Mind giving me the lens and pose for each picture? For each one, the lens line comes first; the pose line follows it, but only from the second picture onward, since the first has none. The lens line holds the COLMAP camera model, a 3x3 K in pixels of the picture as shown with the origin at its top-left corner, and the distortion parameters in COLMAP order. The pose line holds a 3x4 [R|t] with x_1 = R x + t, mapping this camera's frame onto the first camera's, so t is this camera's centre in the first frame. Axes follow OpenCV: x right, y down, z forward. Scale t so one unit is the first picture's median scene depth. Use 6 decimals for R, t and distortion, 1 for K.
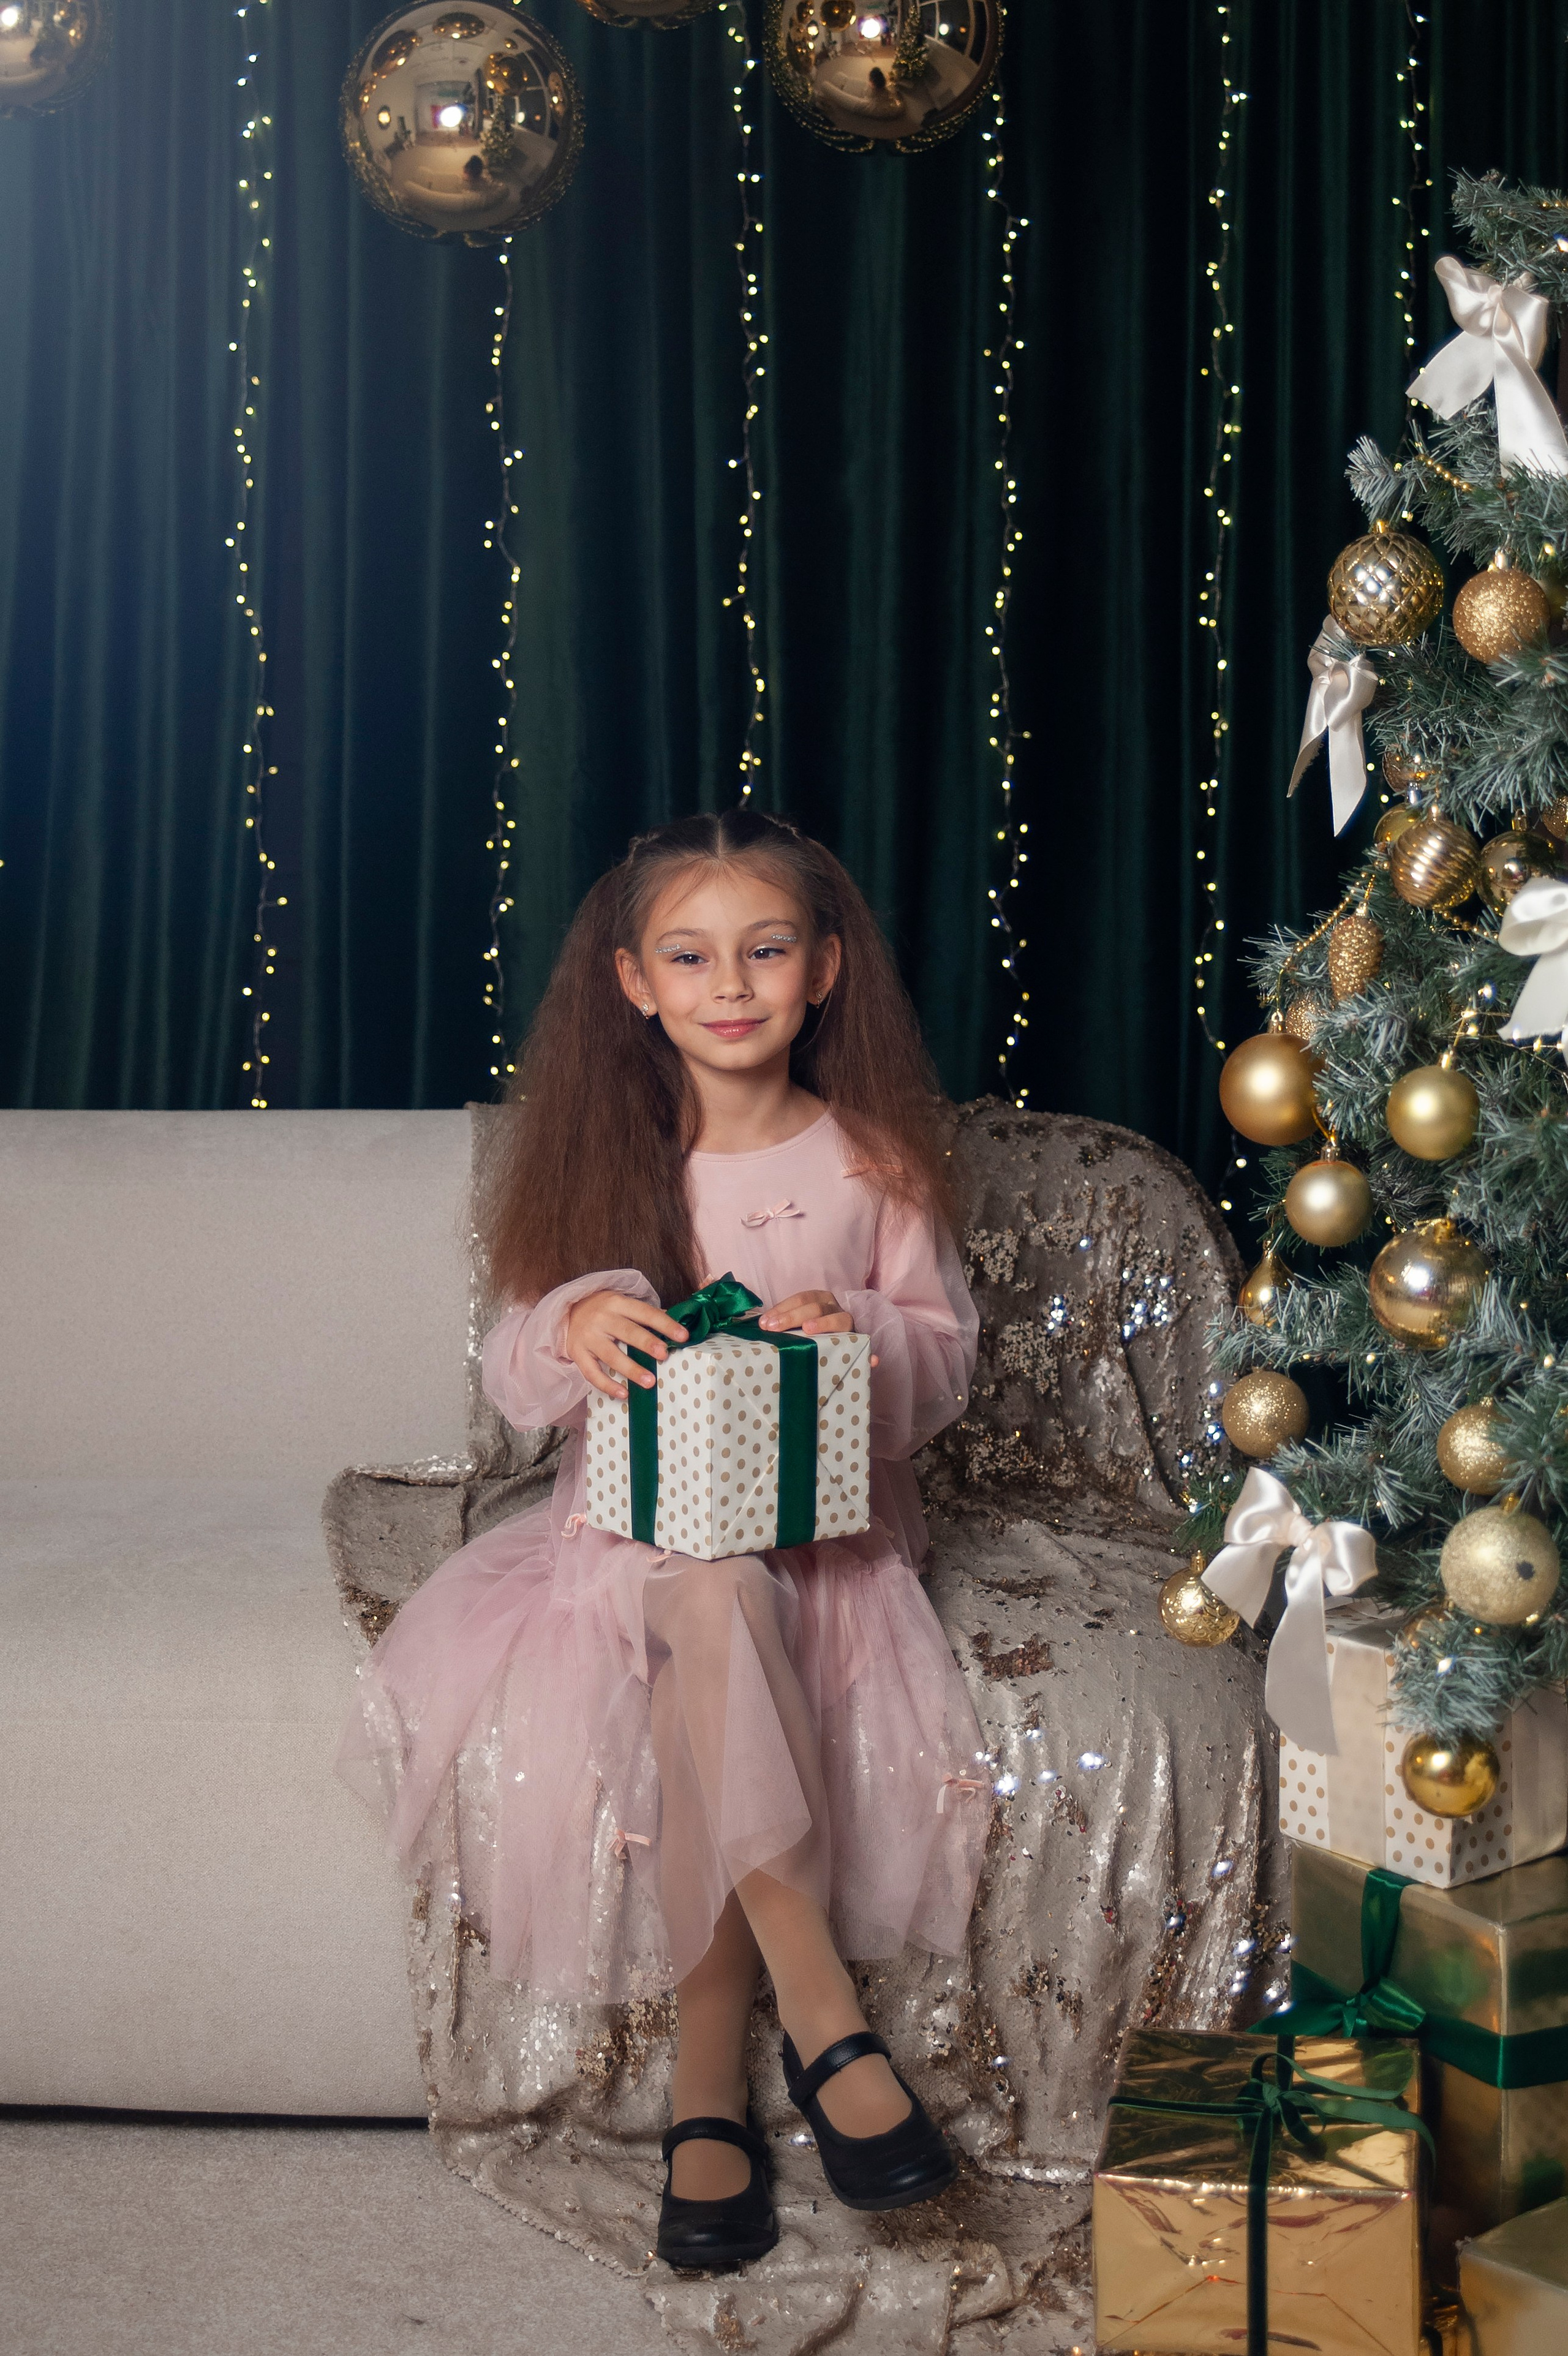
lens RADIAL K [[3846.3, 0, 784.0], [0, 3846.3, 1178.0], [0, 0, 1]] dist [0.015561, 0.104612]
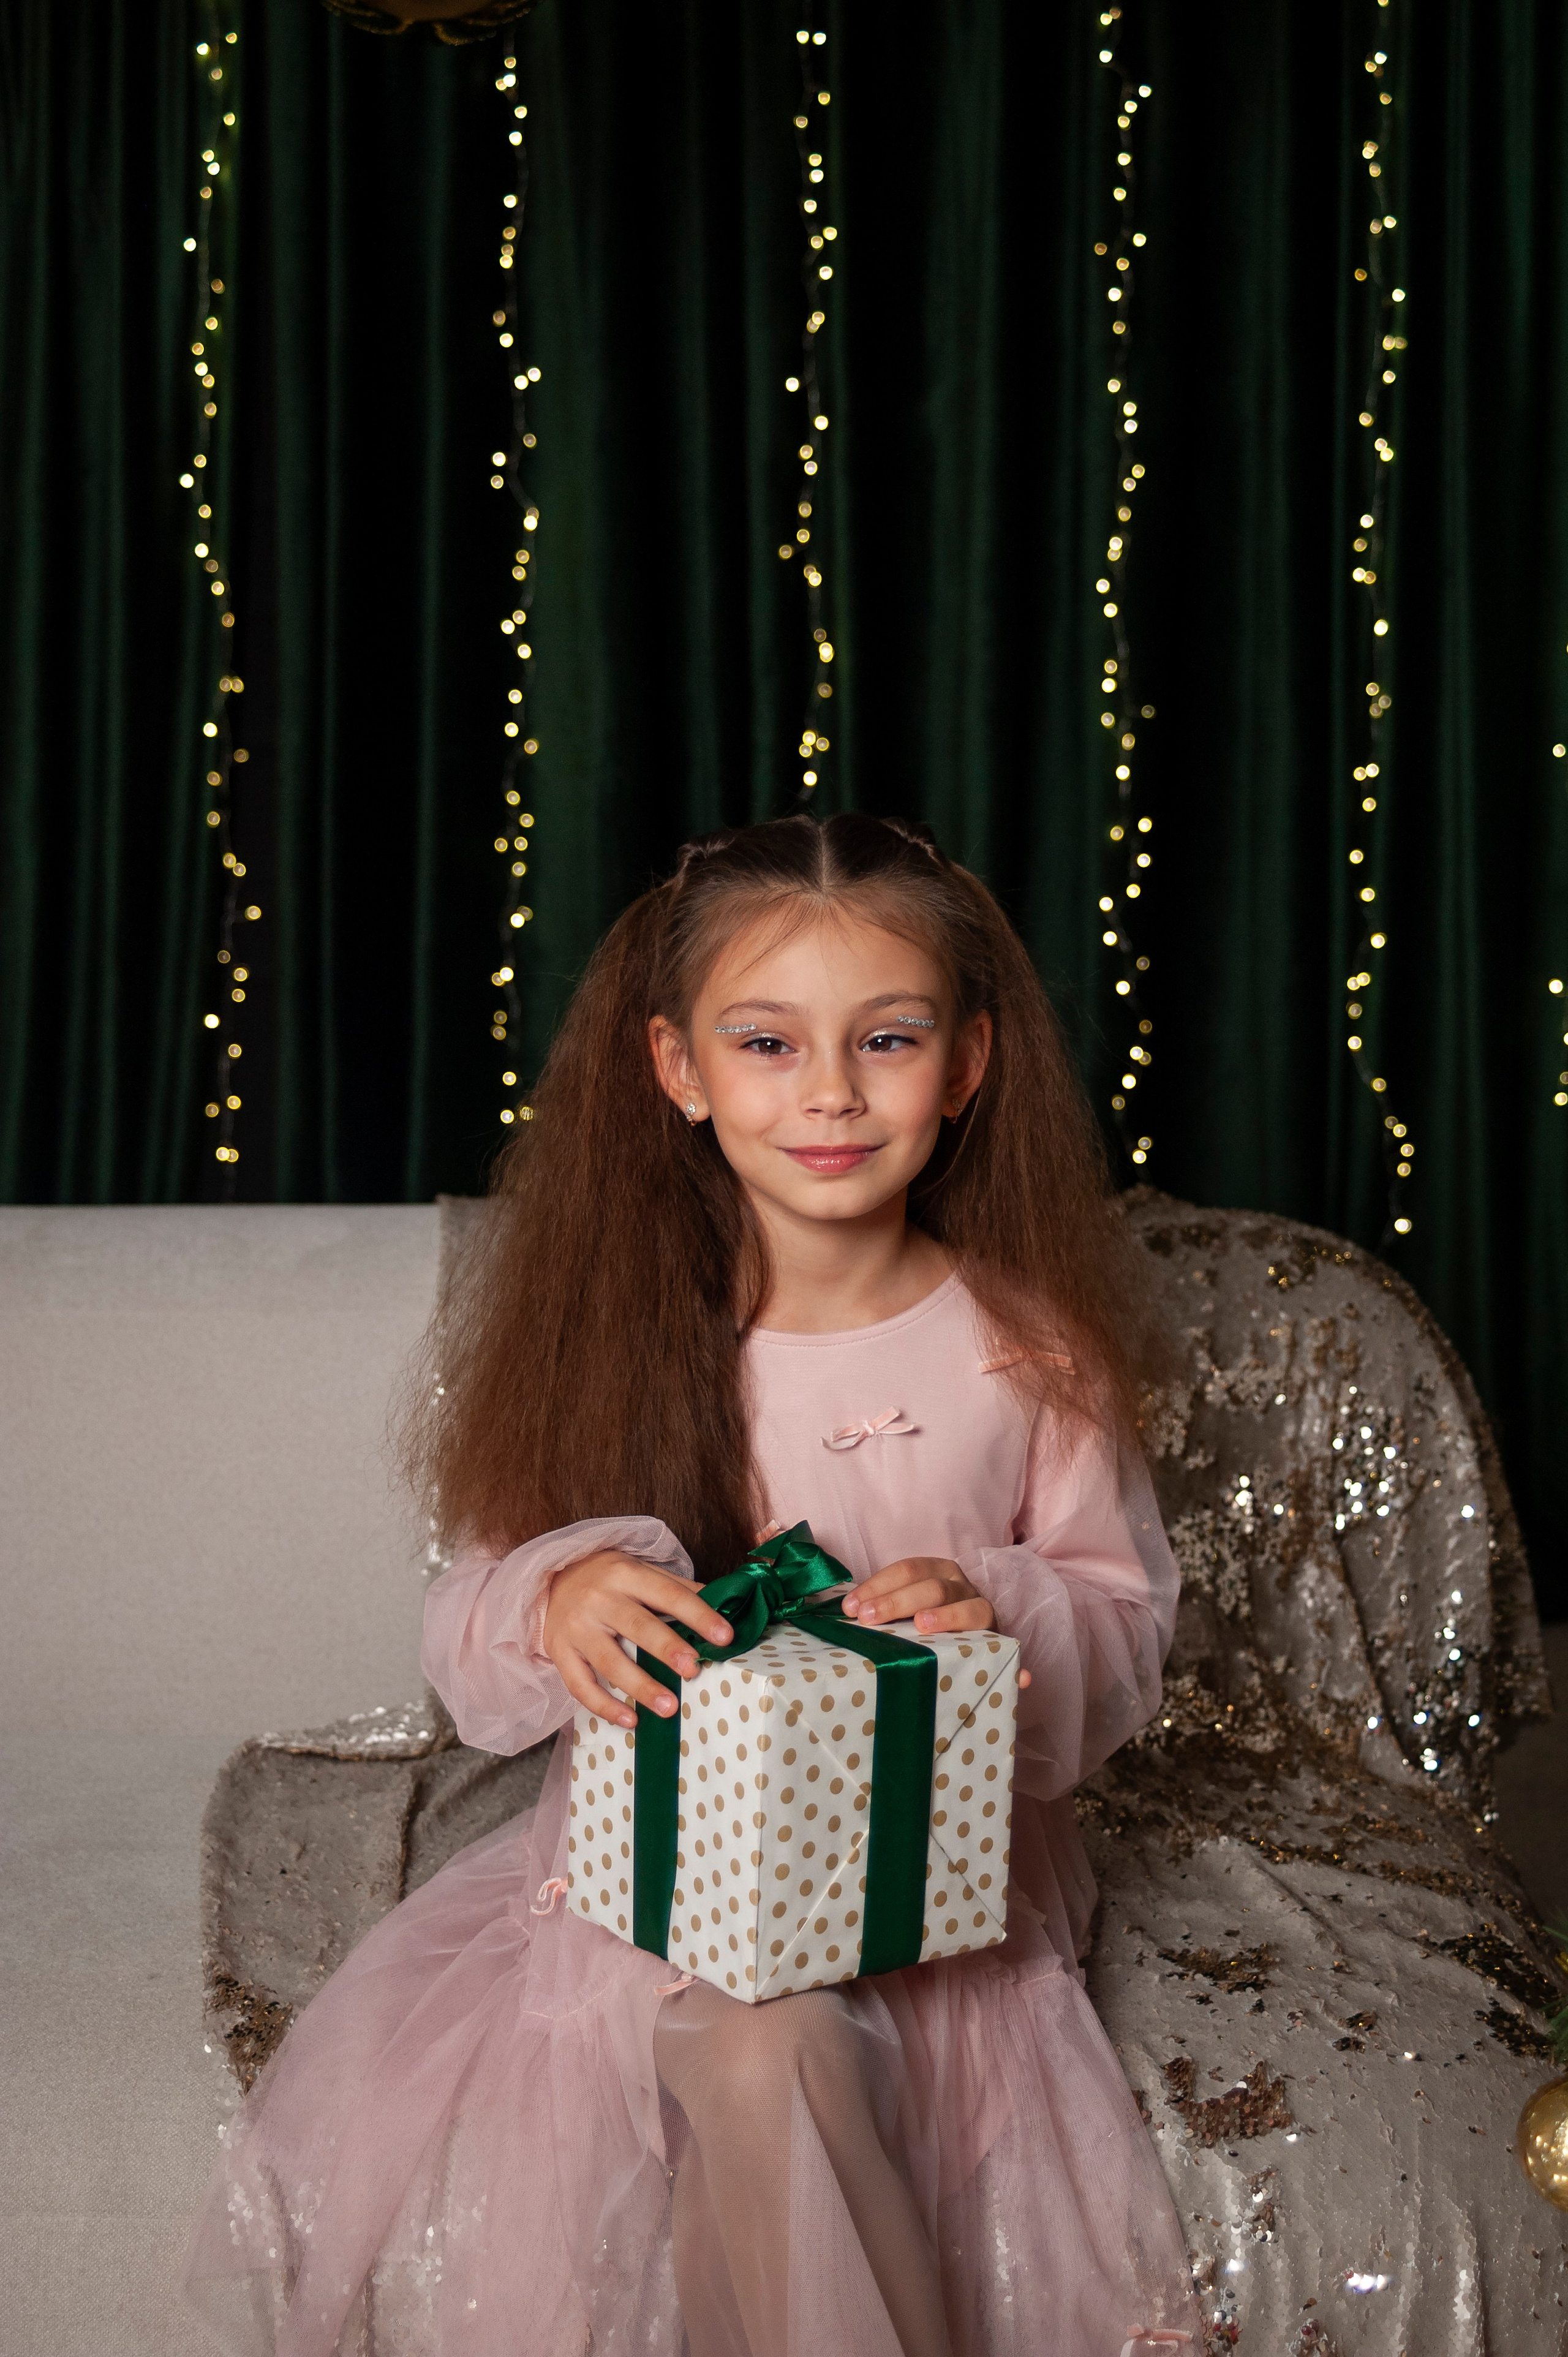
lens RADIAL K [[3387.4, 0, 784.0], [0, 3387.4, 1178.5], [0, 0, 1]] dist [0.005459, -0.017106]
pose [[0.999903, -0.000038, -0.013934, -0.006820], [0.000241, 0.999894, 0.014535, -0.034518], [0.013932, -0.014537, 0.999797, 0.365827]]
